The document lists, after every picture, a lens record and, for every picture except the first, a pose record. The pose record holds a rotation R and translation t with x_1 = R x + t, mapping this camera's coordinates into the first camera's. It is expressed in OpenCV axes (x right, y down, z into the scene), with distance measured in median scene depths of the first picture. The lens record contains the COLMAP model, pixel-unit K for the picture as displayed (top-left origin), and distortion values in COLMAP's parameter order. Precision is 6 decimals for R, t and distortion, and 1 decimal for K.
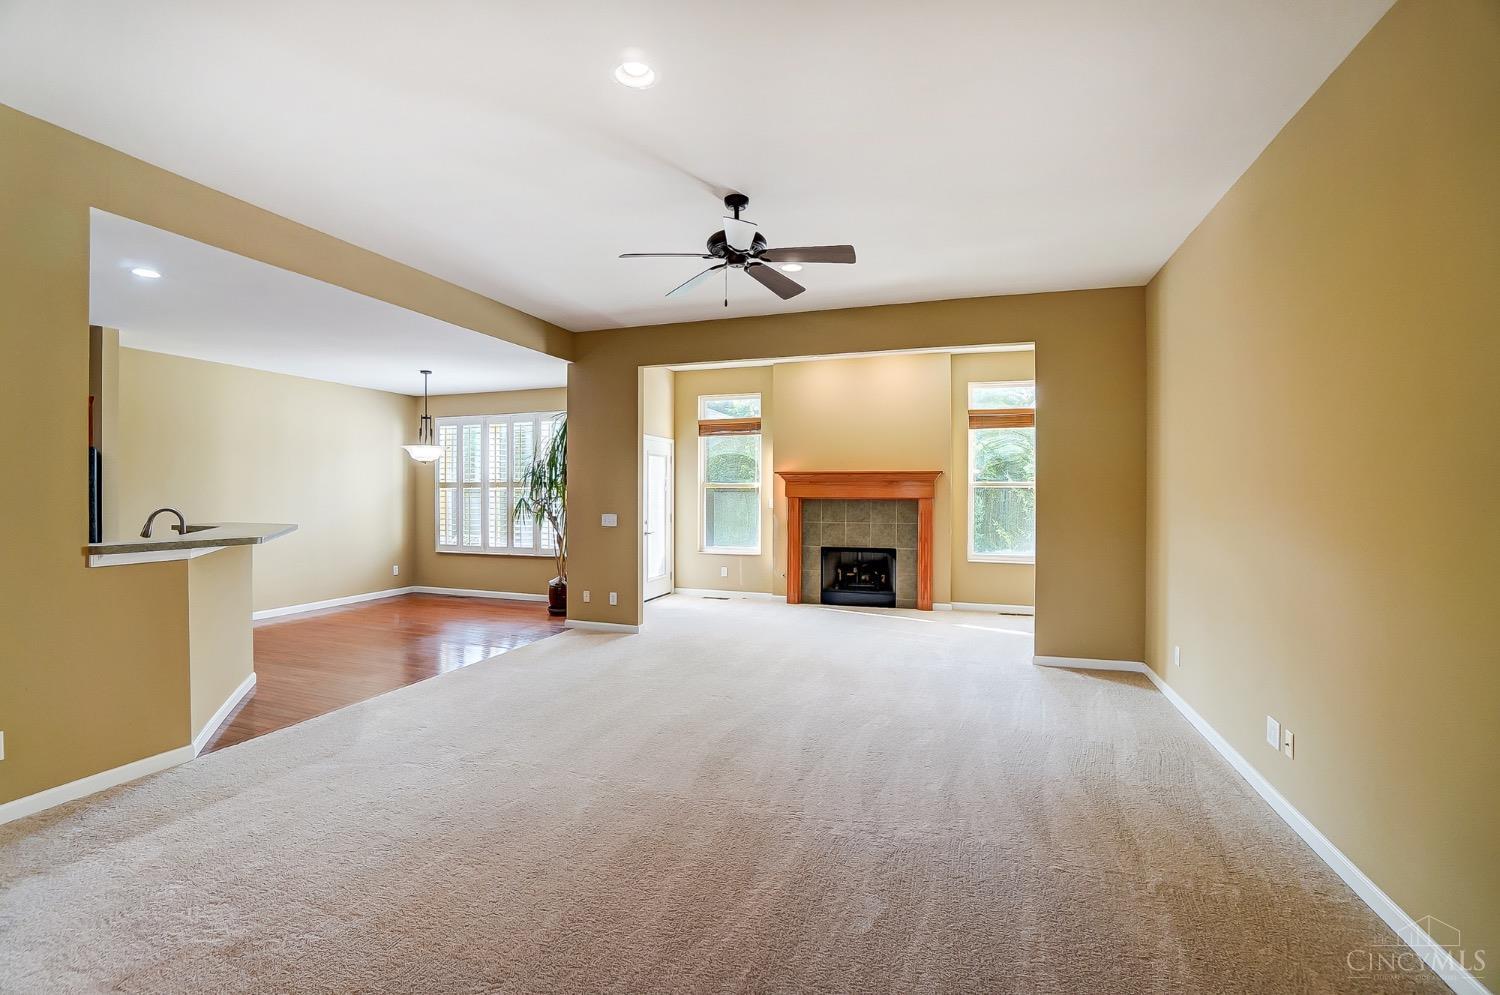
lens RADIAL K [[668.1, 0, 734.1], [0, 668.1, 496.9], [0, 0, 1]] dist [-0.062272, 0.024190]
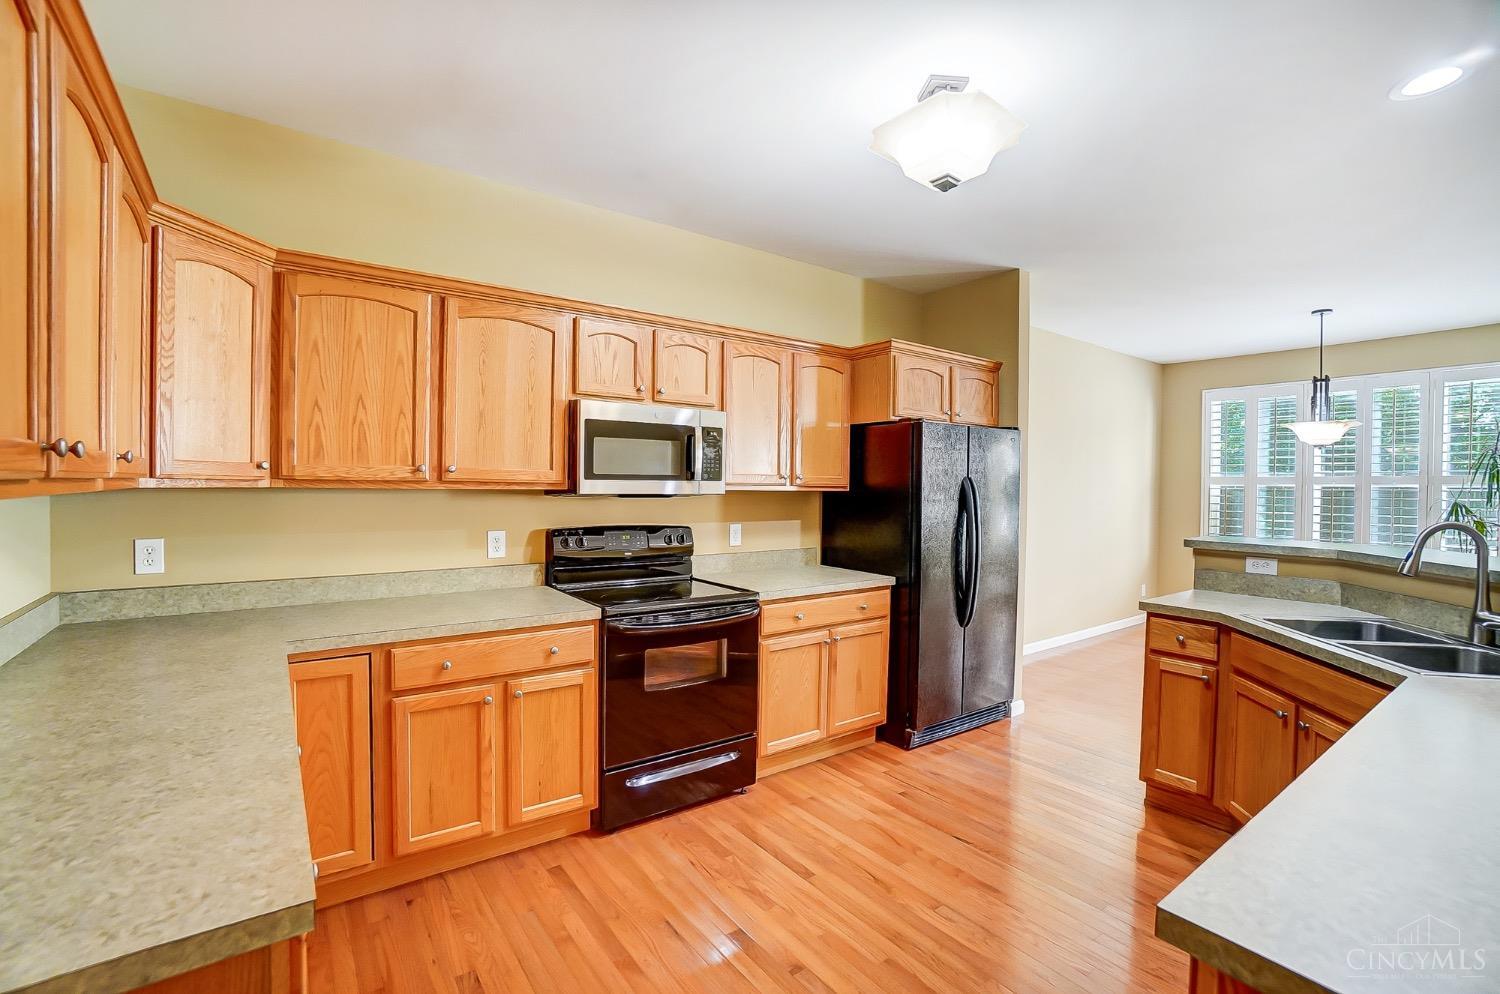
lens RADIAL K [[660.7, 0, 729.5], [0, 660.7, 496.4], [0, 0, 1]] dist [-0.059993, 0.022464]
pose [[0.815834, 0.016188, -0.578059, -0.506541], [-0.010781, 0.999860, 0.012784, -0.002632], [0.578185, -0.004198, 0.815895, 0.100671]]
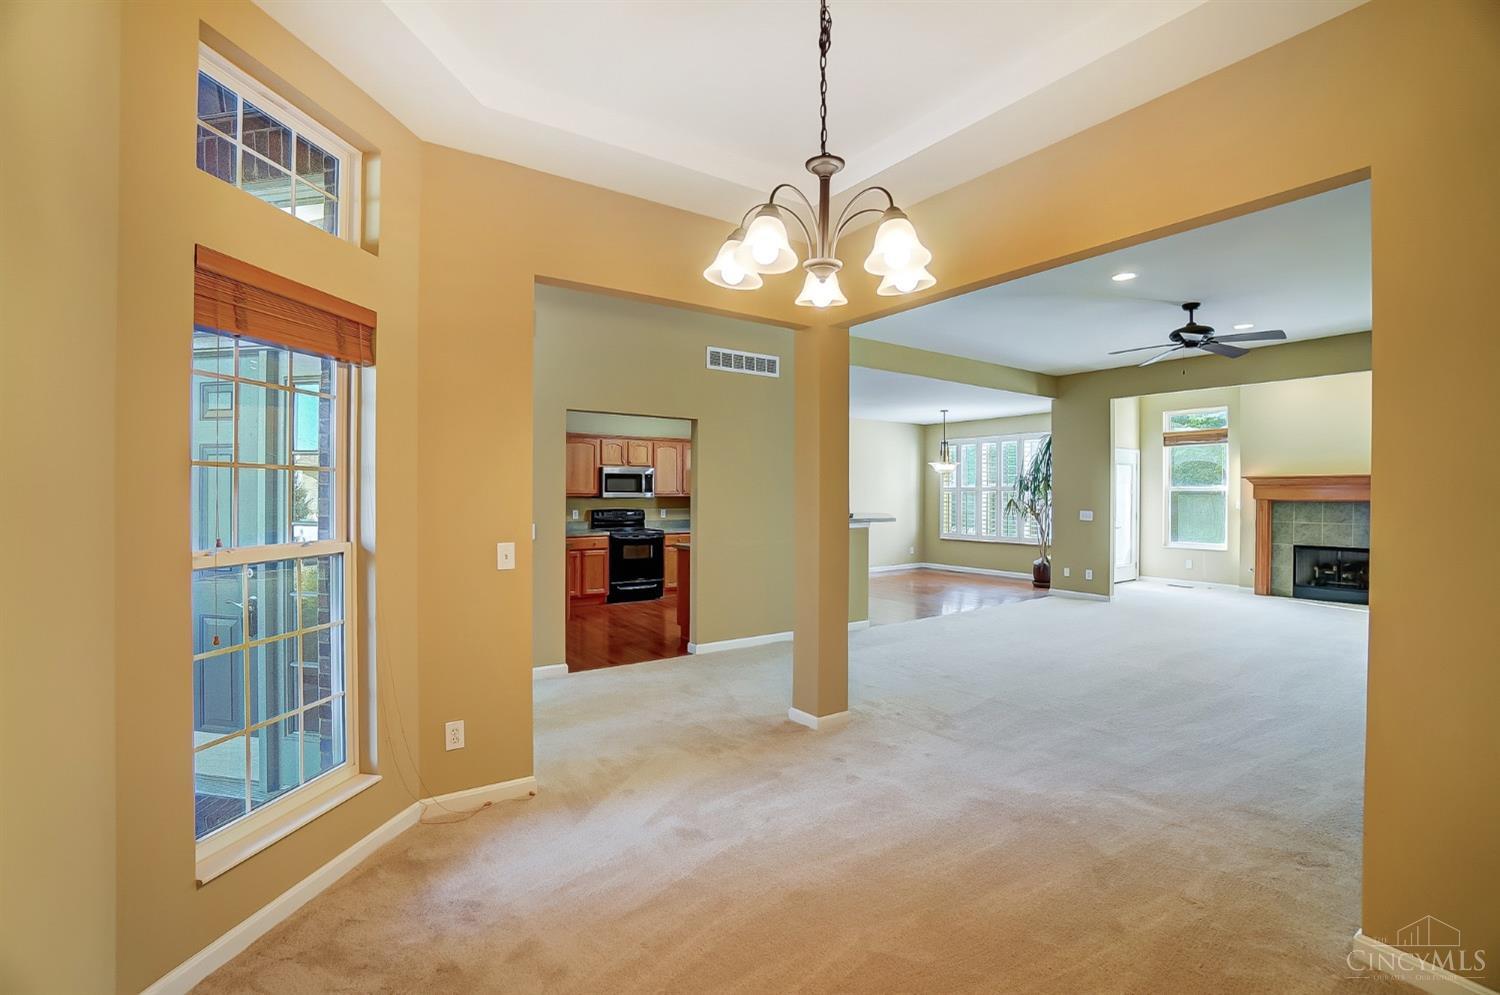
lens RADIAL K [[668.1, 0, 734.1], [0, 668.1, 496.9], [0, 0, 1]] dist [-0.062272, 0.024190]
pose [[0.806059, 0.001247, -0.591834, 0.018773], [-0.003762, 0.999988, -0.003017, 0.003201], [0.591824, 0.004658, 0.806054, -0.388086]]
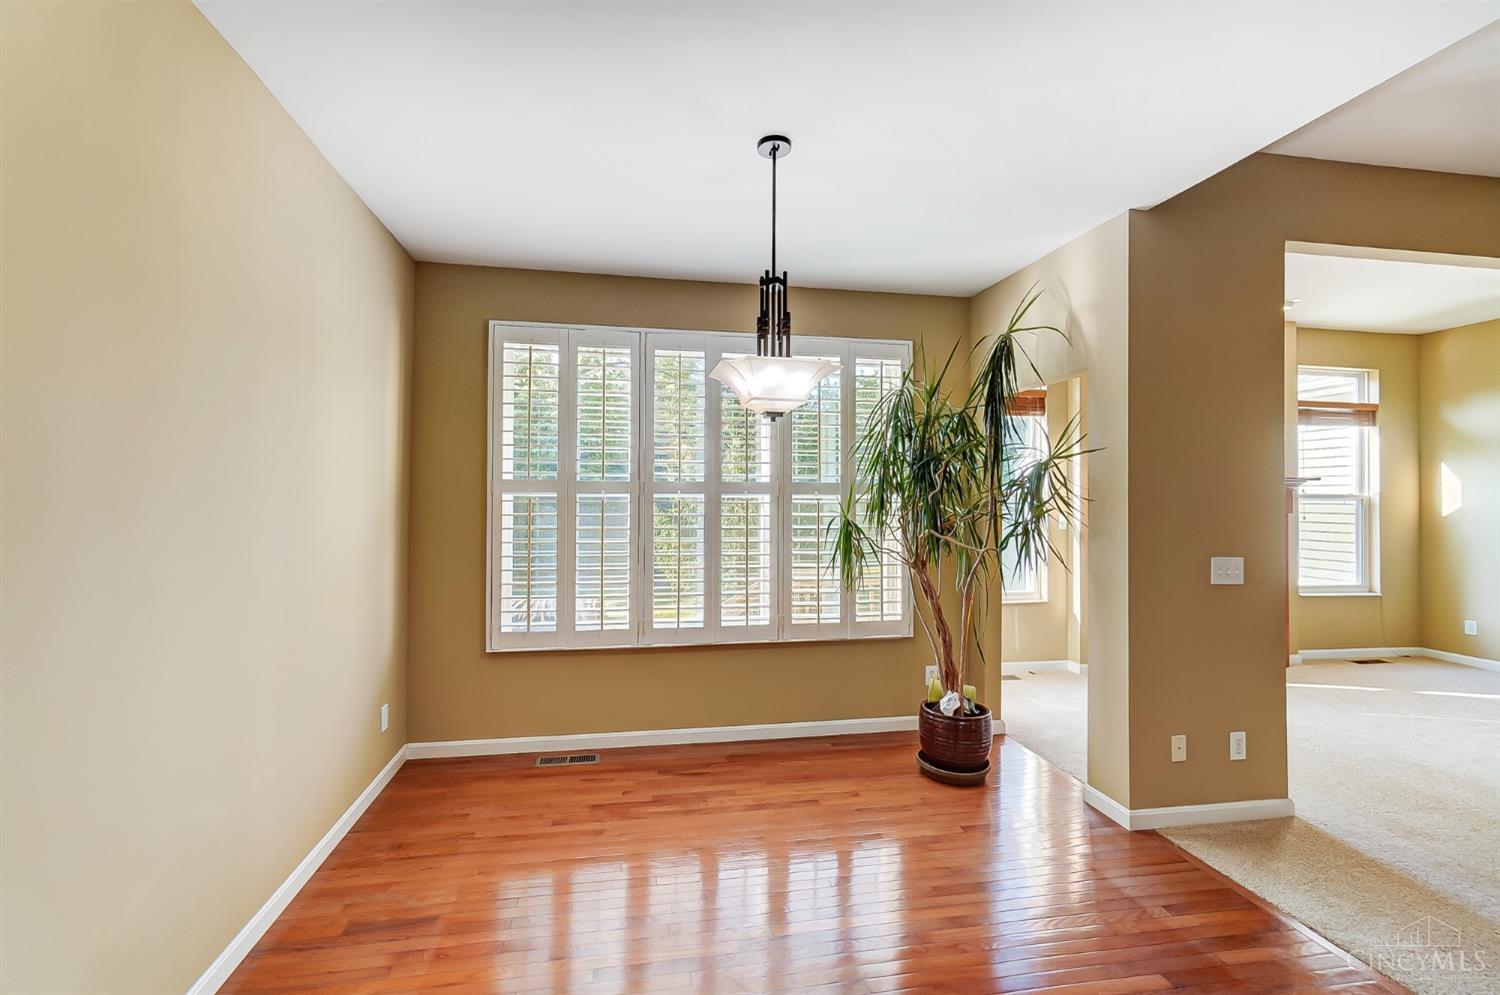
lens RADIAL K [[653.9, 0, 745.7], [0, 653.9, 485.4], [0, 0, 1]] dist [0.003545, 0.000973]
pose [[0.867346, 0.016556, 0.497429, -0.558088], [-0.003347, 0.999618, -0.027434, -0.007464], [-0.497694, 0.022130, 0.867071, 0.629012]]
